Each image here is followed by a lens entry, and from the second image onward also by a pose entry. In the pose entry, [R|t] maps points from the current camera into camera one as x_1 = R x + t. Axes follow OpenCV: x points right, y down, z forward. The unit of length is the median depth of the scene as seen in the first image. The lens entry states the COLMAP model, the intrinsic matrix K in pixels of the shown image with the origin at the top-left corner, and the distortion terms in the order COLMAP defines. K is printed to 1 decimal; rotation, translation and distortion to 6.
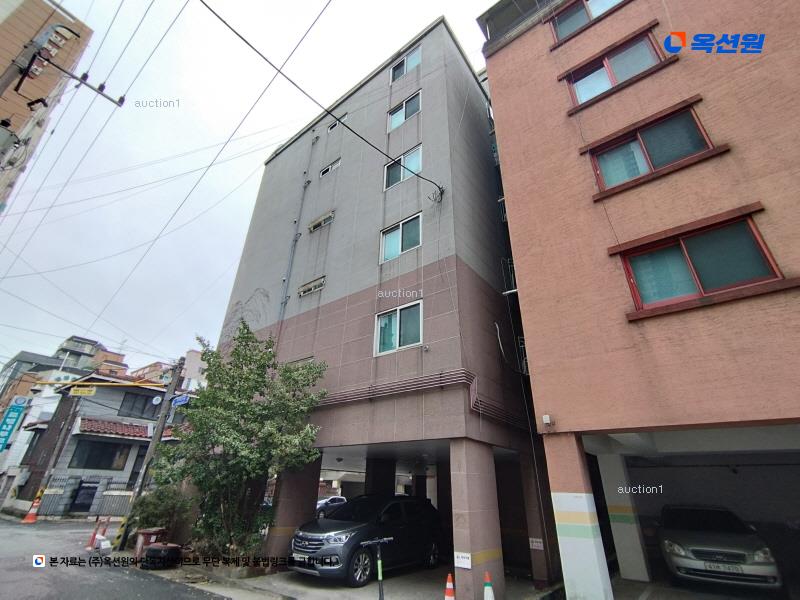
lens RADIAL K [[366.8, 0, 400.0], [0, 366.8, 300.0], [0, 0, 1]] dist [-0.000391, 0.000670]
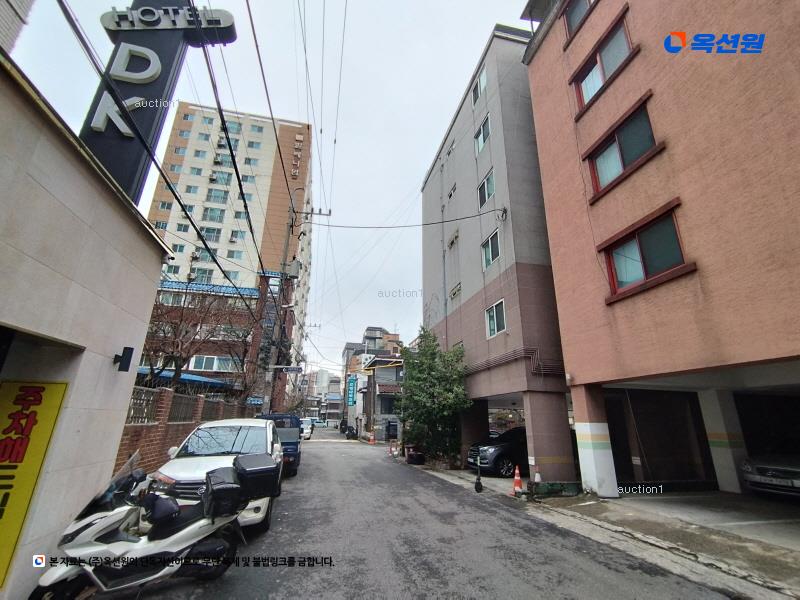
lens RADIAL K [[366.8, 0, 400.0], [0, 366.8, 300.0], [0, 0, 1]] dist [-0.000391, 0.000670]
pose [[0.770525, -0.214293, -0.600308, 0.629538], [0.298354, 0.953505, 0.042578, -0.182533], [0.563273, -0.211911, 0.798634, -0.388998]]
